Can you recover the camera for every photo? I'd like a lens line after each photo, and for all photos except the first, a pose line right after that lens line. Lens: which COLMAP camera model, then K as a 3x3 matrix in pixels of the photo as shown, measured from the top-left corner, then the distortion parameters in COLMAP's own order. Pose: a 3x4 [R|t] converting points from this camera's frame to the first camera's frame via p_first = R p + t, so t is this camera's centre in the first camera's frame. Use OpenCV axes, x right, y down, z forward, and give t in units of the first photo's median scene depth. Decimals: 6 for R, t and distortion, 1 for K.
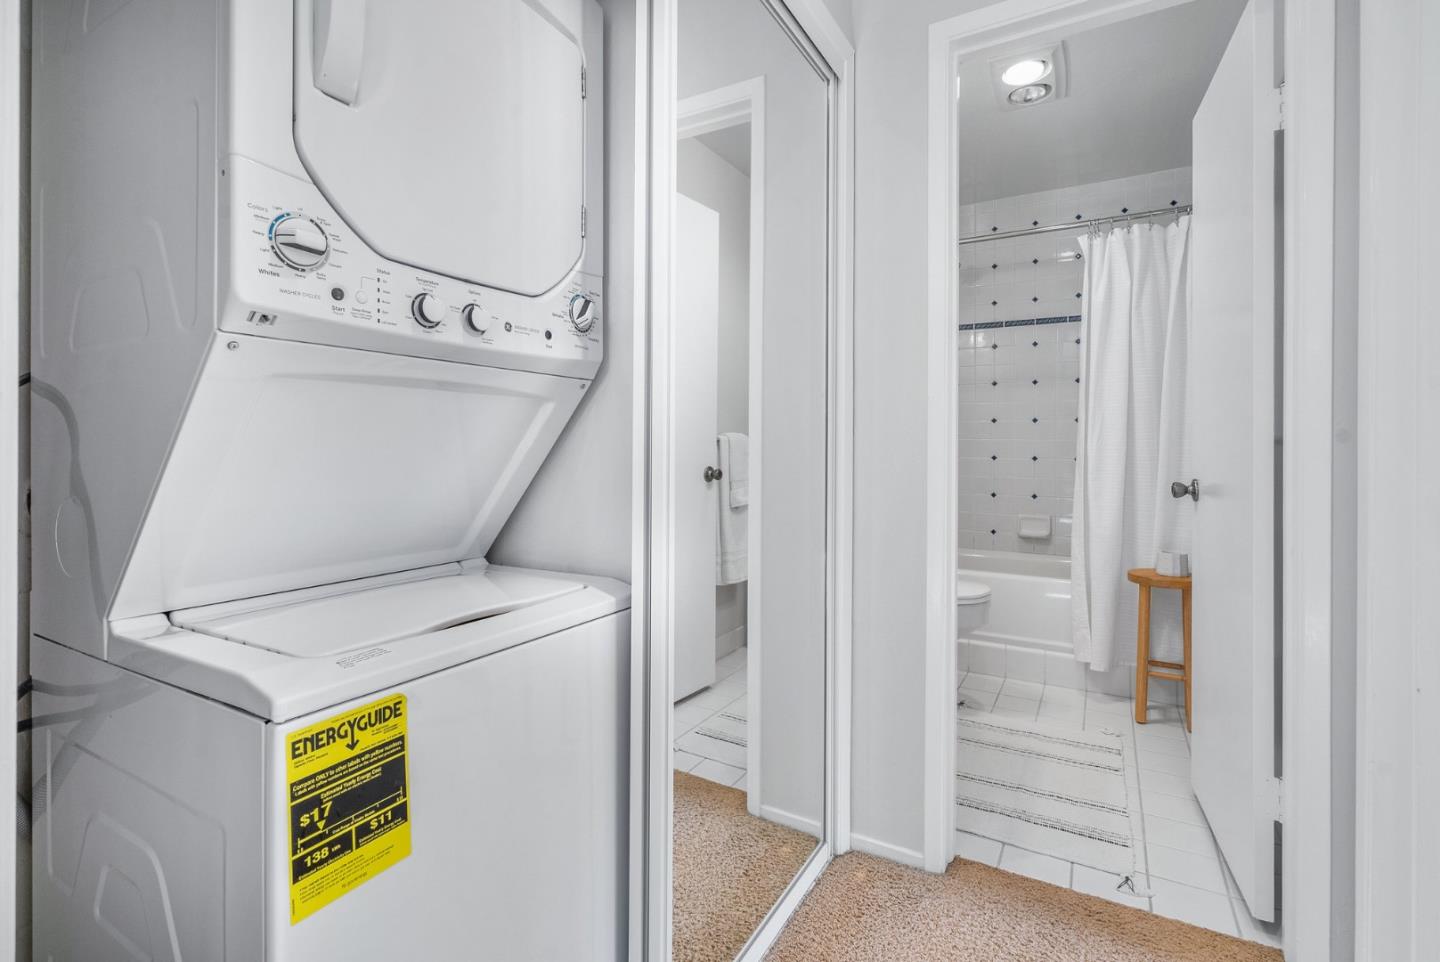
lens RADIAL K [[678.9, 0, 711.3], [0, 678.9, 447.3], [0, 0, 1]] dist [-0.005993, 0.003723]
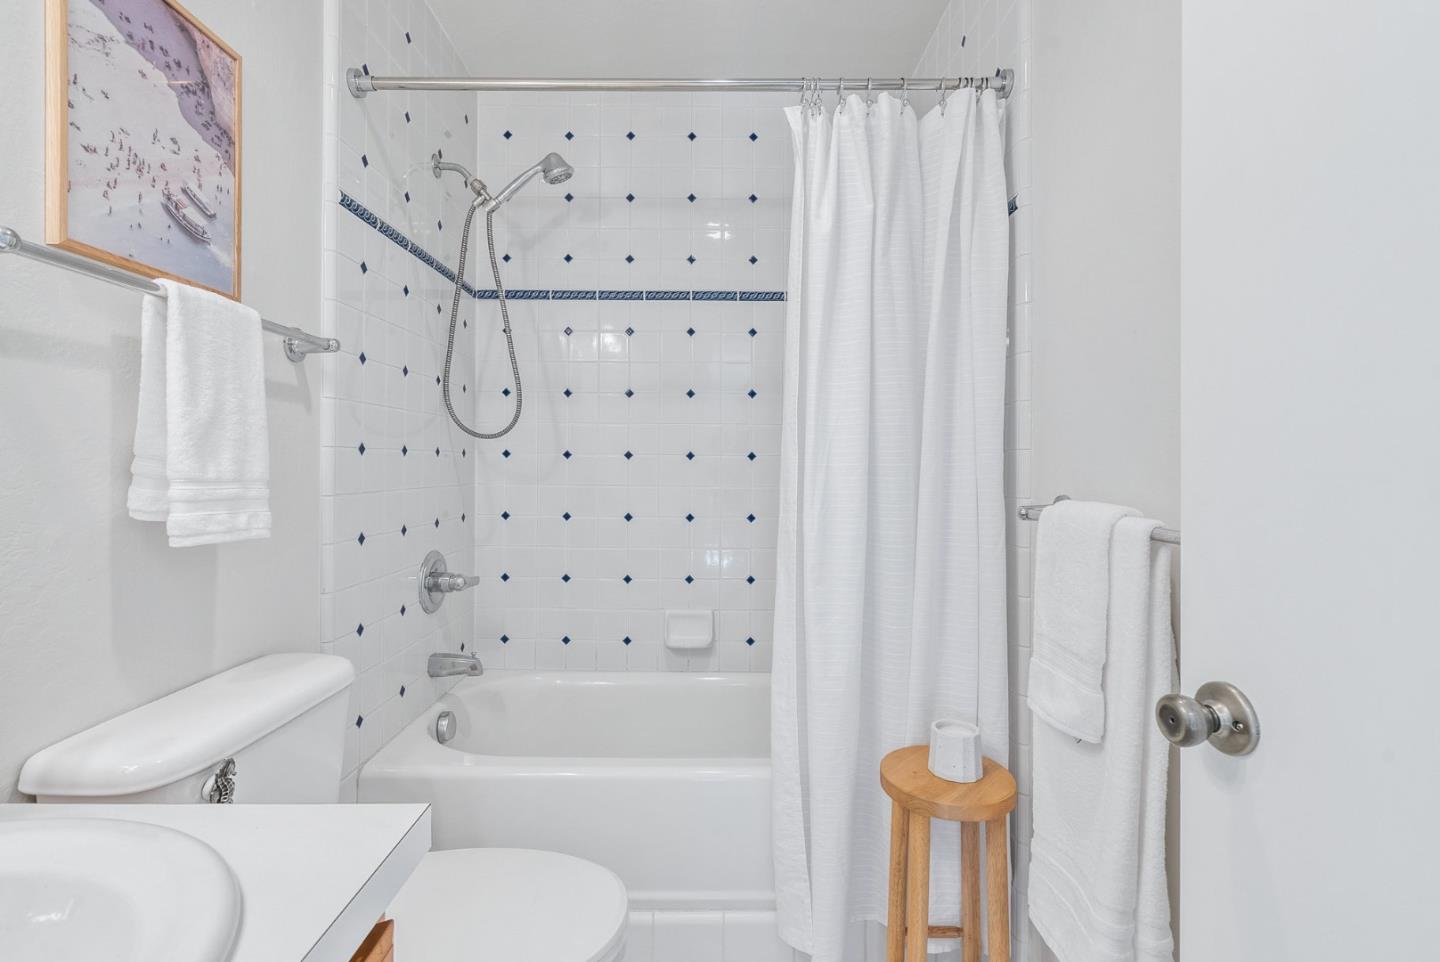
lens RADIAL K [[678.9, 0, 720.1], [0, 678.9, 465.8], [0, 0, 1]] dist [-0.005993, 0.003723]
pose [[0.859860, 0.003280, 0.510520, 0.239052], [-0.002041, 0.999993, -0.002988, -0.037438], [-0.510527, 0.001527, 0.859861, 0.587214]]
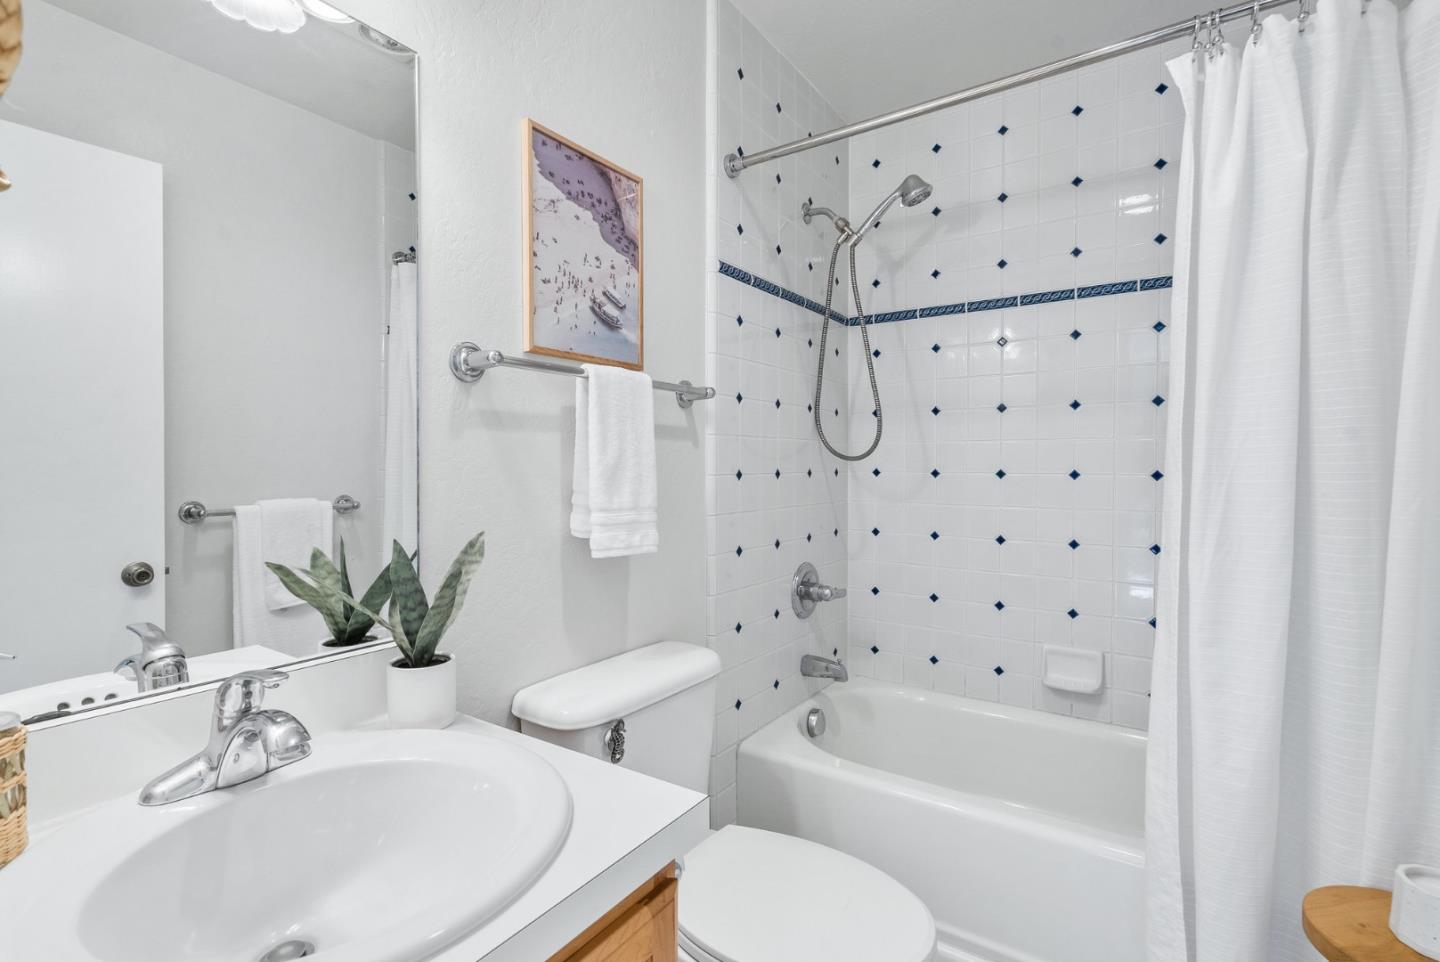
lens RADIAL K [[678.9, 0, 711.0], [0, 678.9, 478.3], [0, 0, 1]] dist [-0.005993, 0.003723]
pose [[0.997139, -0.000400, -0.075583, 0.291441], [0.001356, 0.999920, 0.012596, -0.057145], [0.075572, -0.012663, 0.997060, 0.558644]]
